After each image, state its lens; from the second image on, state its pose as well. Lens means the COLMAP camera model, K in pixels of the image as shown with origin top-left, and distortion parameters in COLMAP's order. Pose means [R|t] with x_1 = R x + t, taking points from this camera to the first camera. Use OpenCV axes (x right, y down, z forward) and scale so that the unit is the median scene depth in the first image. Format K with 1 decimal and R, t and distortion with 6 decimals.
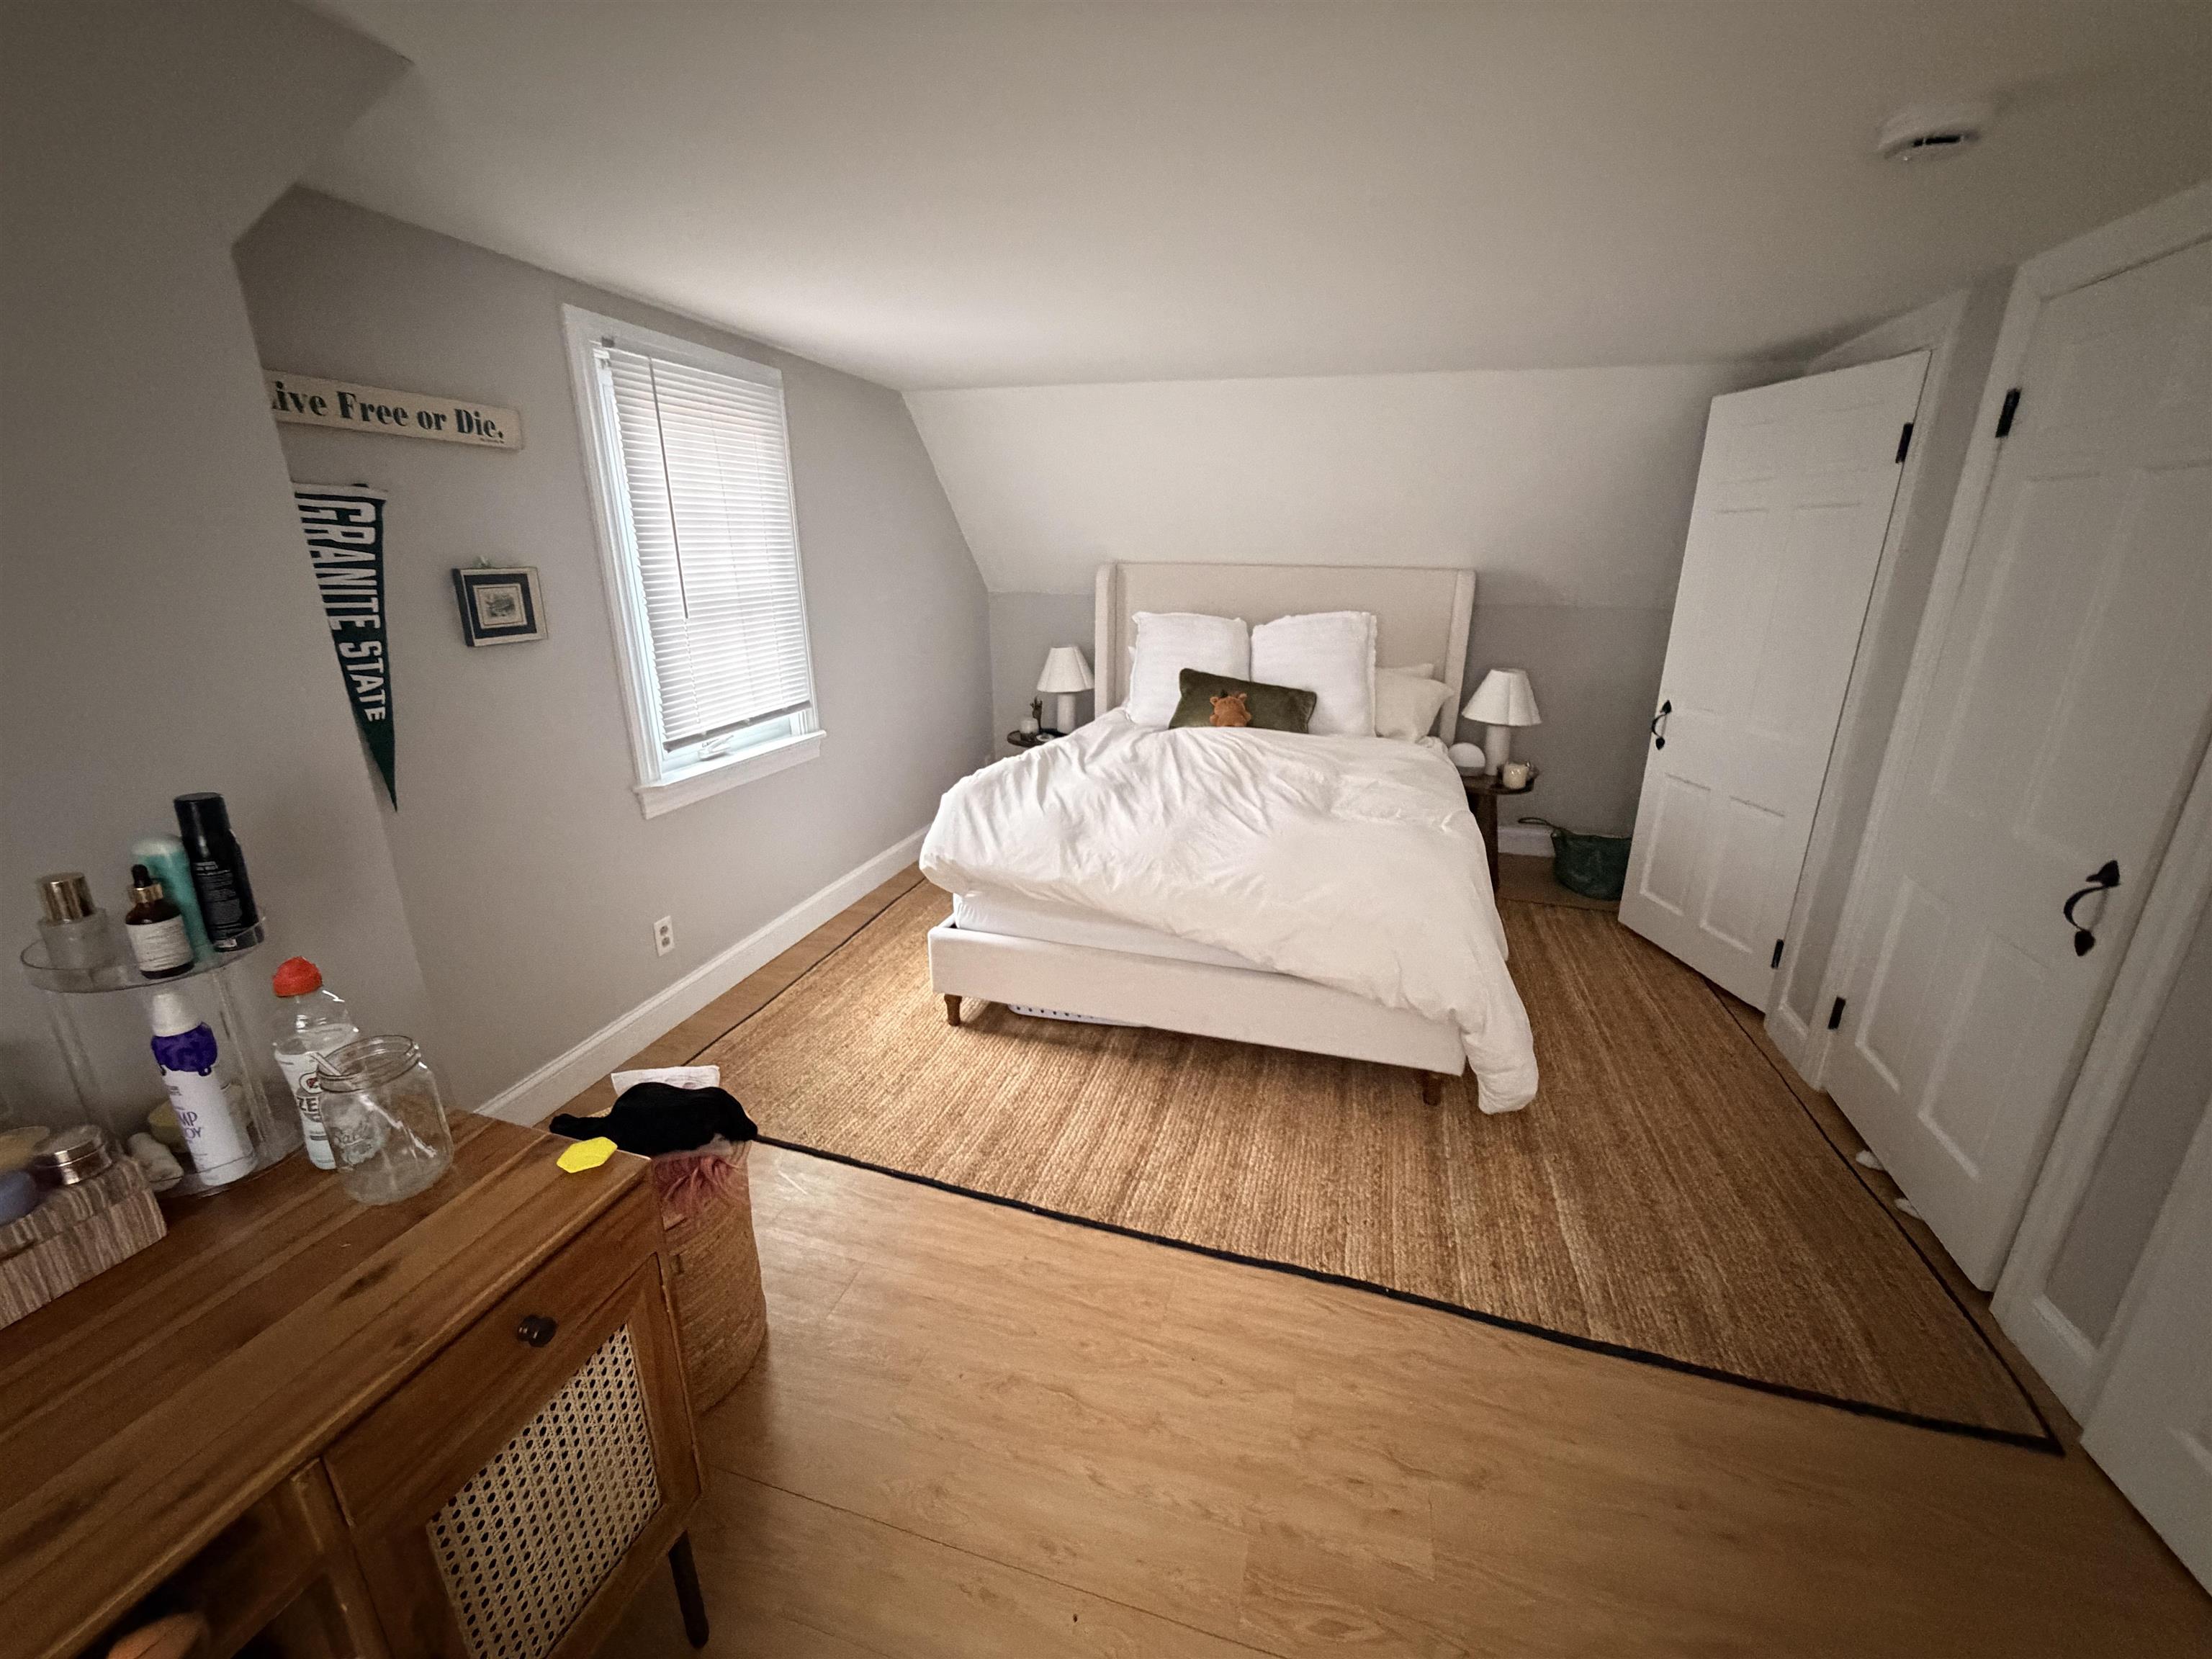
lens RADIAL K [[877.3, 0, 1104.5], [0, 877.3, 826.8], [0, 0, 1]] dist [0.001295, 0.000526]
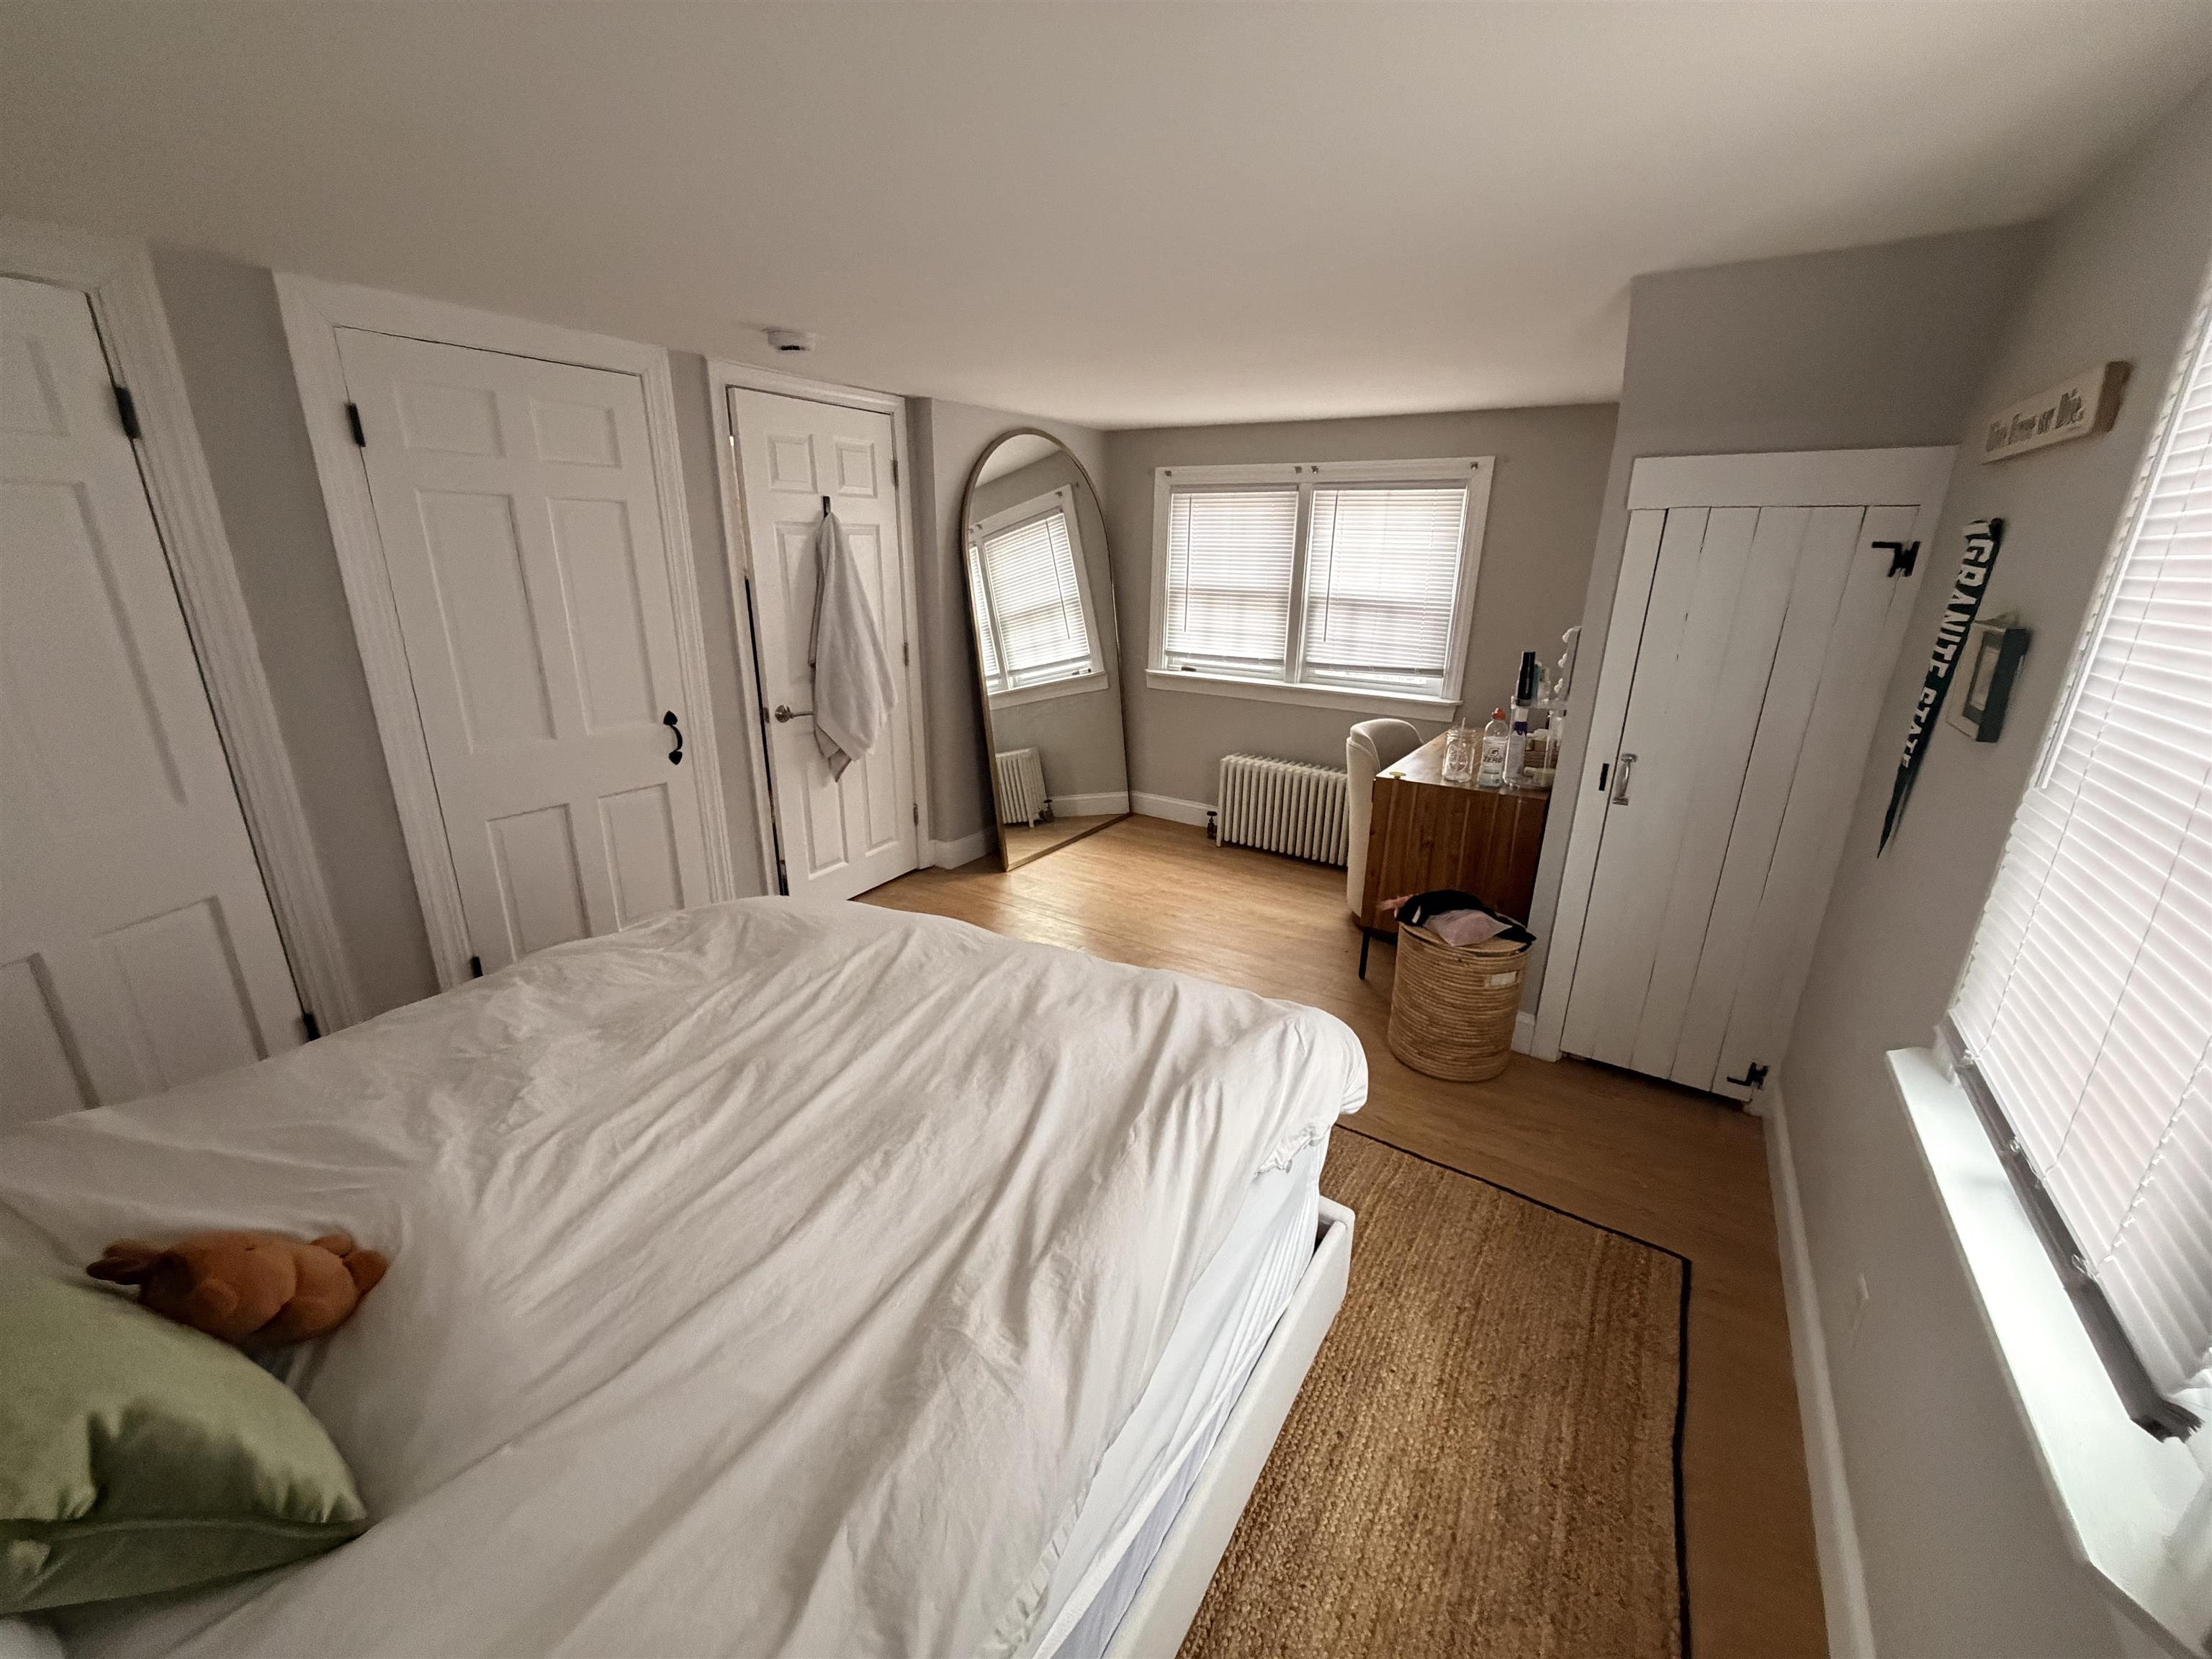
lens RADIAL K [[877.3, 0, 1106.3], [0, 877.3, 832.1], [0, 0, 1]] dist [0.001295, 0.000526]
pose [[-0.958741, -0.104068, 0.264549, -0.253761], [0.068370, 0.818865, 0.569900, -0.674867], [-0.275938, 0.564473, -0.777964, 2.043063]]
